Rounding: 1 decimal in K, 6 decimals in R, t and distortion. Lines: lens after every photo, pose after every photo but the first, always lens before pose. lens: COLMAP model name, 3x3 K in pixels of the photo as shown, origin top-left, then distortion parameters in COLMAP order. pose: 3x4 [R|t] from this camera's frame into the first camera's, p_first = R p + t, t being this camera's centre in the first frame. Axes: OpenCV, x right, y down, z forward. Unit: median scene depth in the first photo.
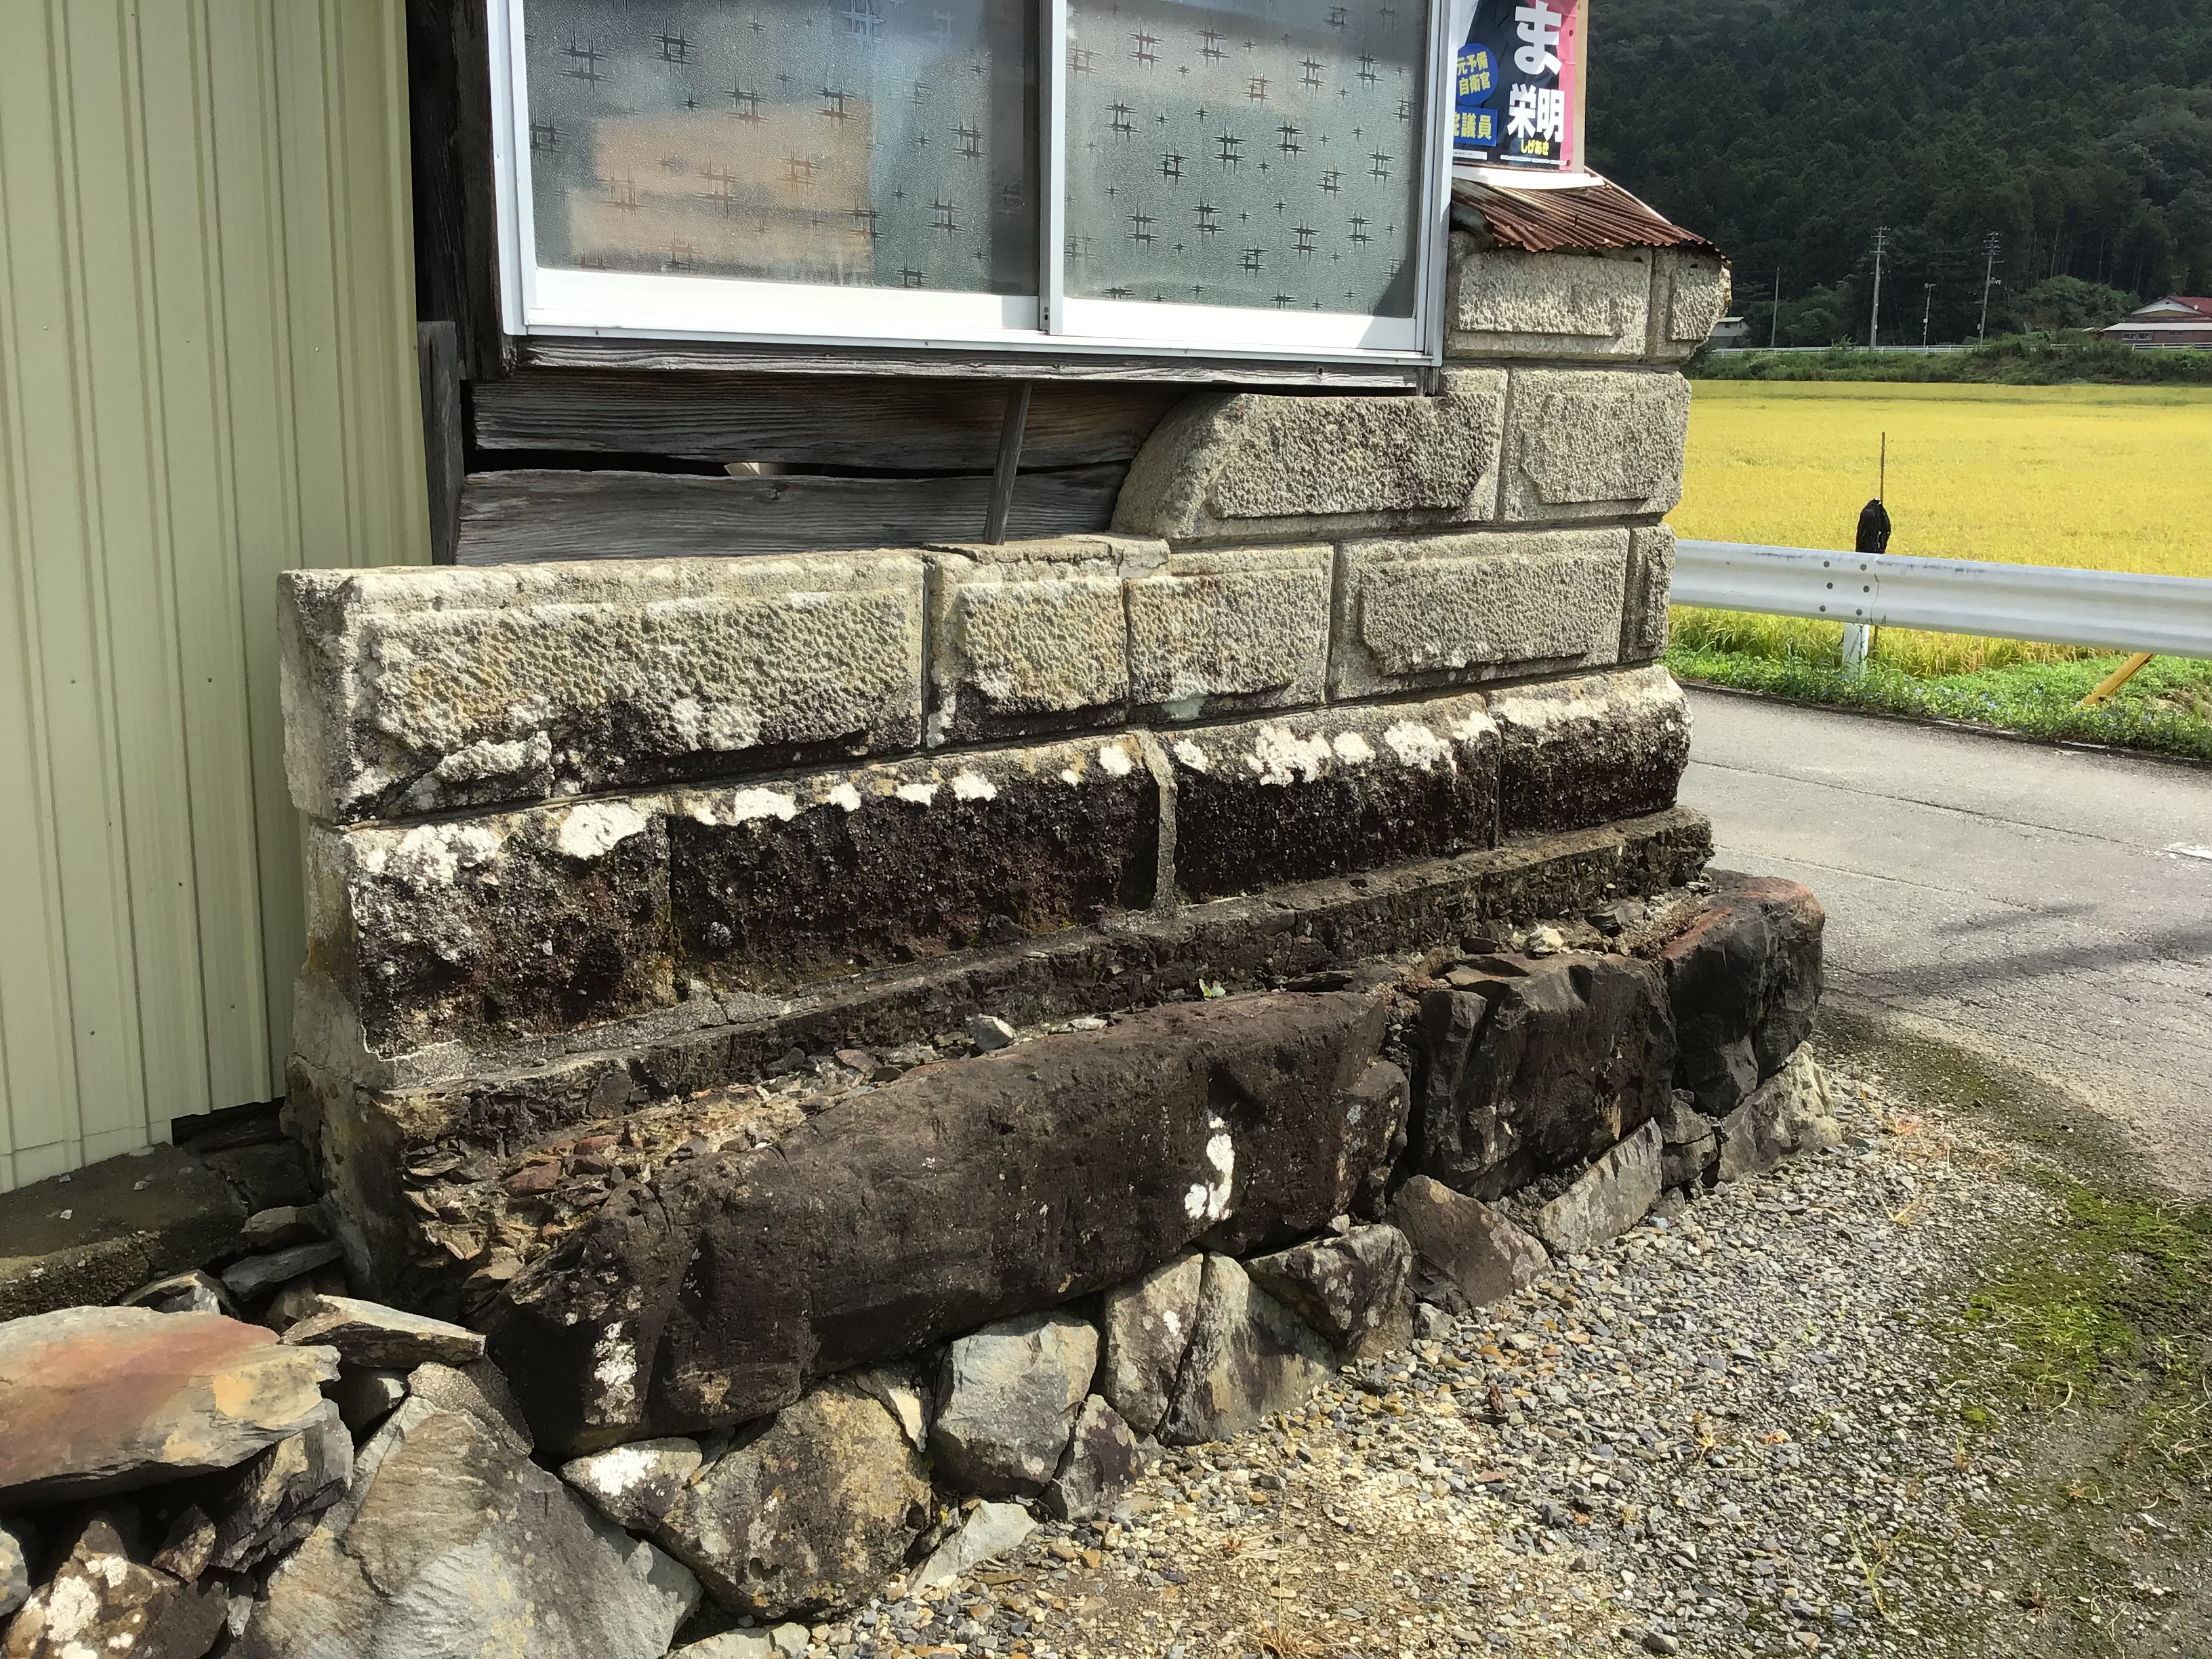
lens RADIAL K [[1991.2, 0, 1106.0], [0, 1991.2, 829.5], [0, 0, 1]] dist [0.085822, 0.000654]
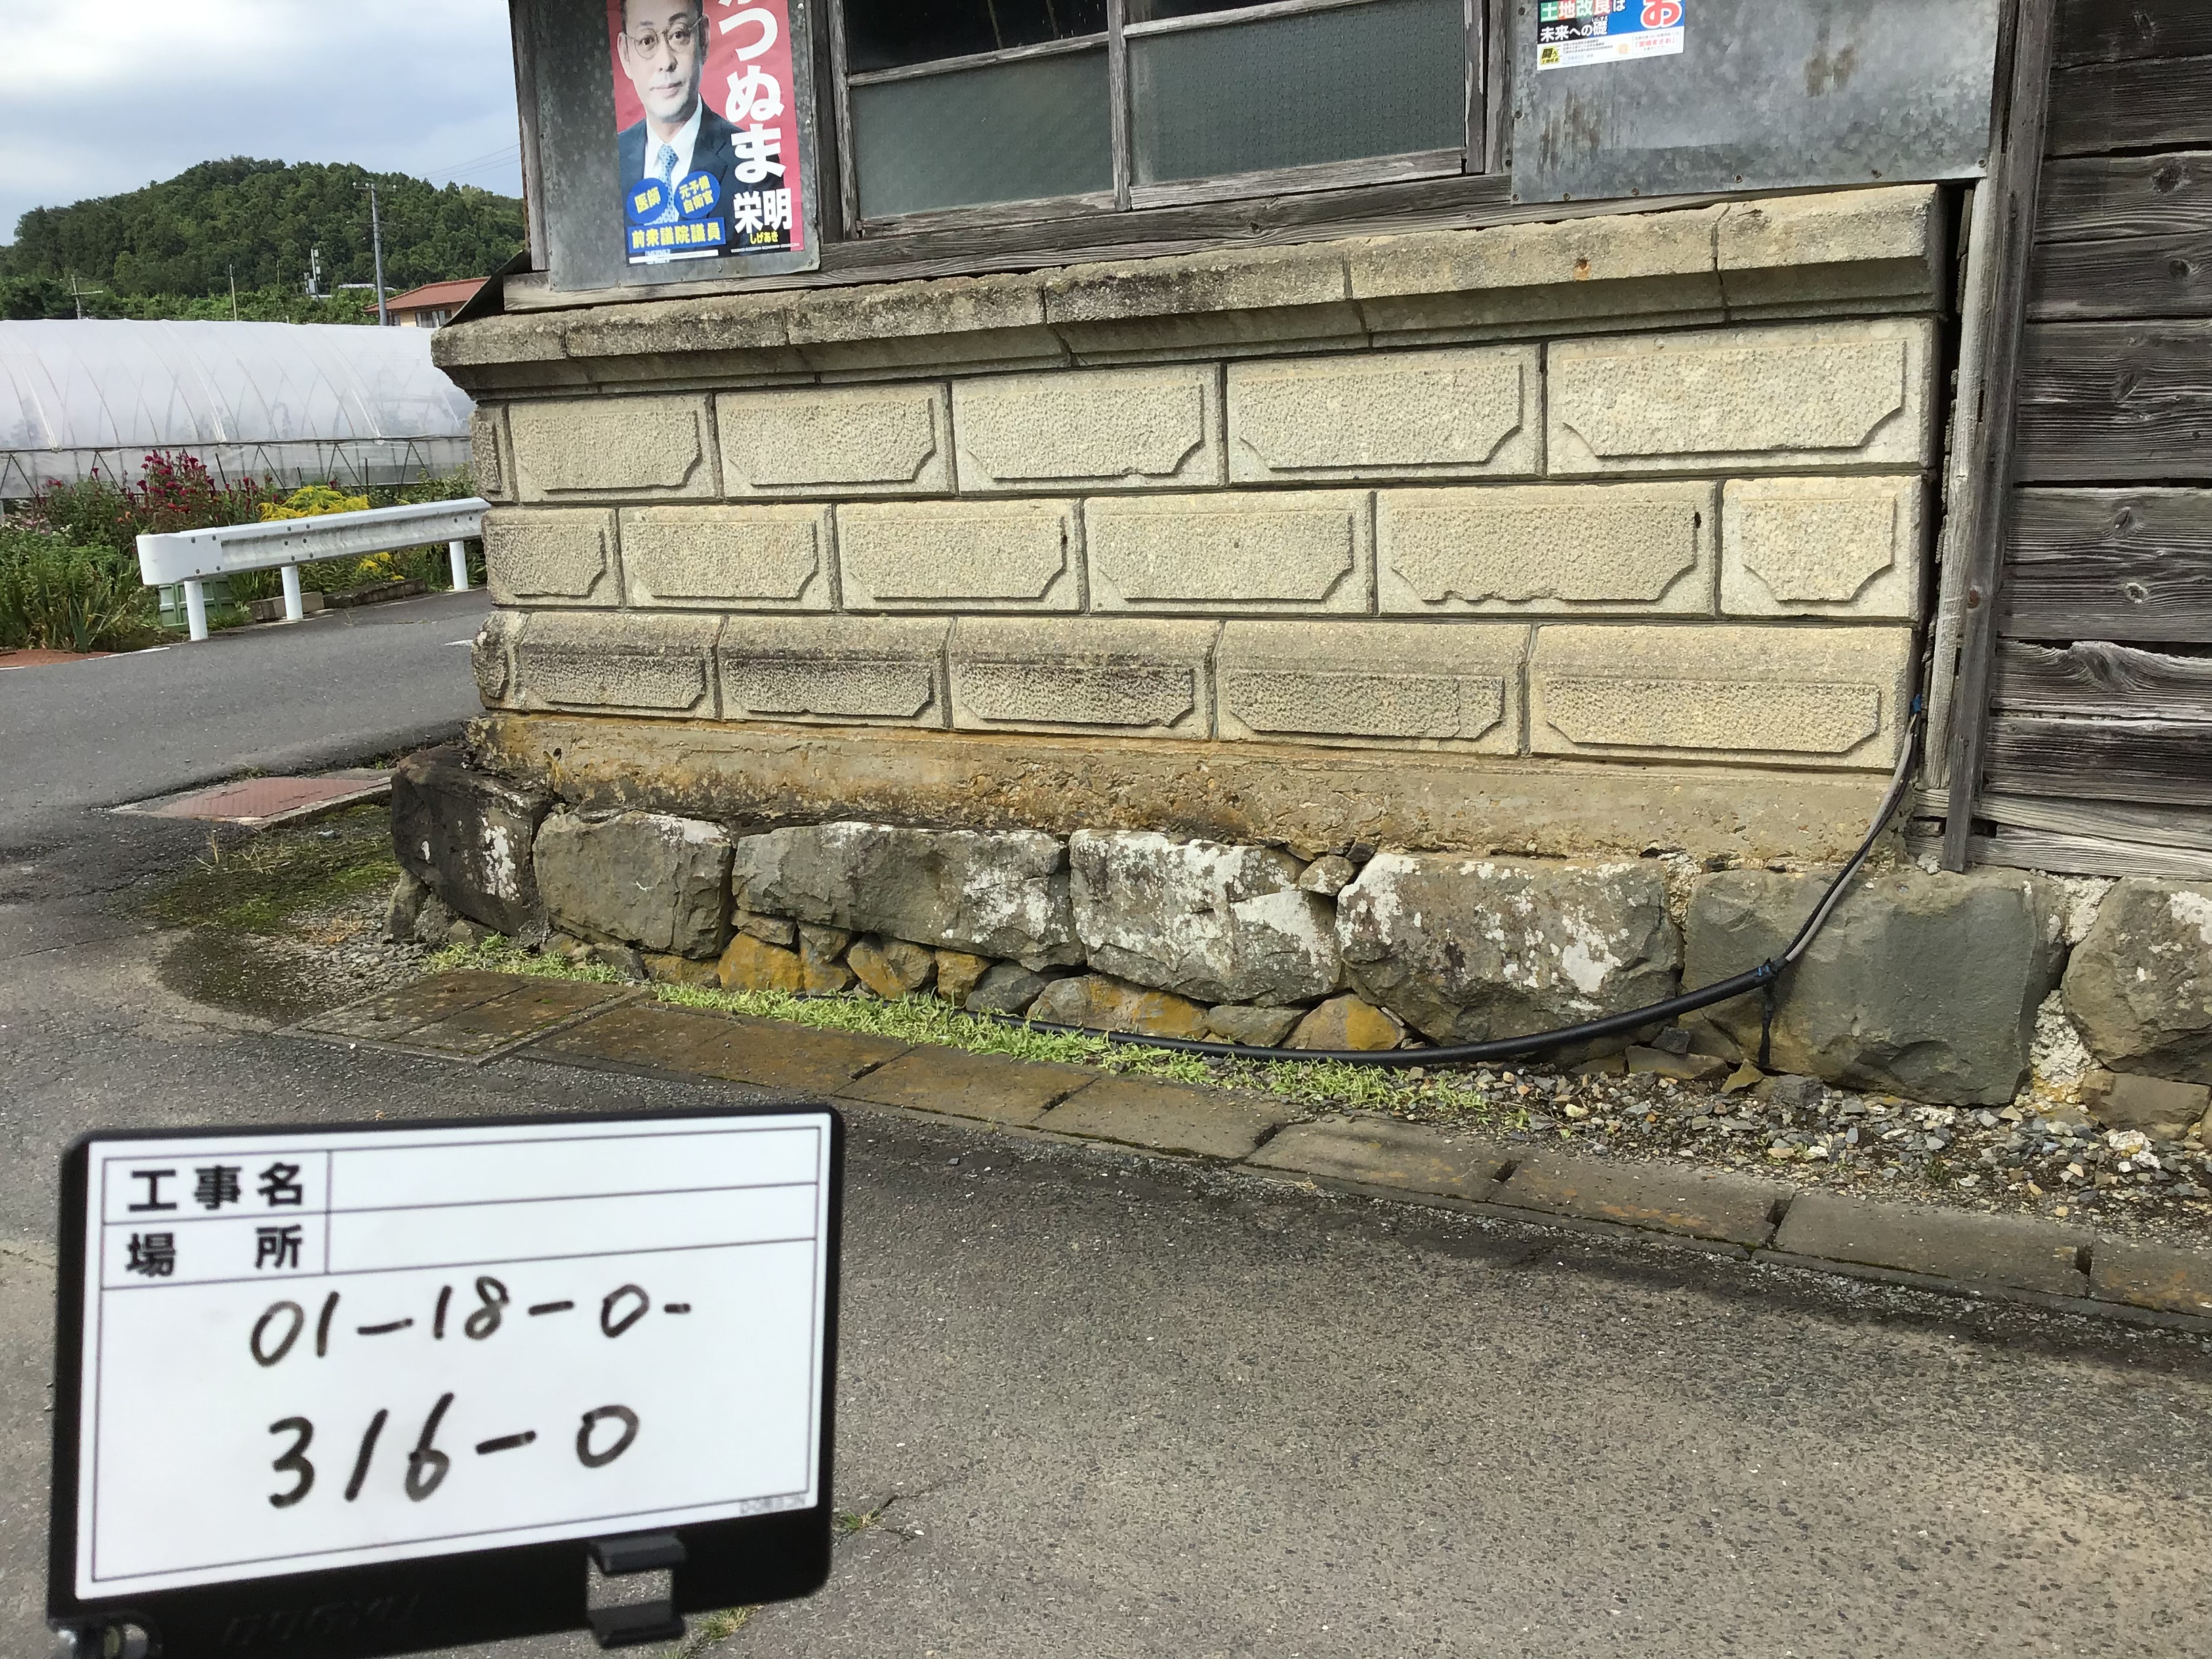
lens RADIAL K [[1968.9, 0, 1106.0], [0, 1968.9, 829.5], [0, 0, 1]] dist [0.093354, -0.003910]
pose [[-0.943010, 0.090241, -0.320296, 0.419292], [-0.052051, 0.910678, 0.409824, -0.685700], [0.328669, 0.403140, -0.854081, 3.051040]]
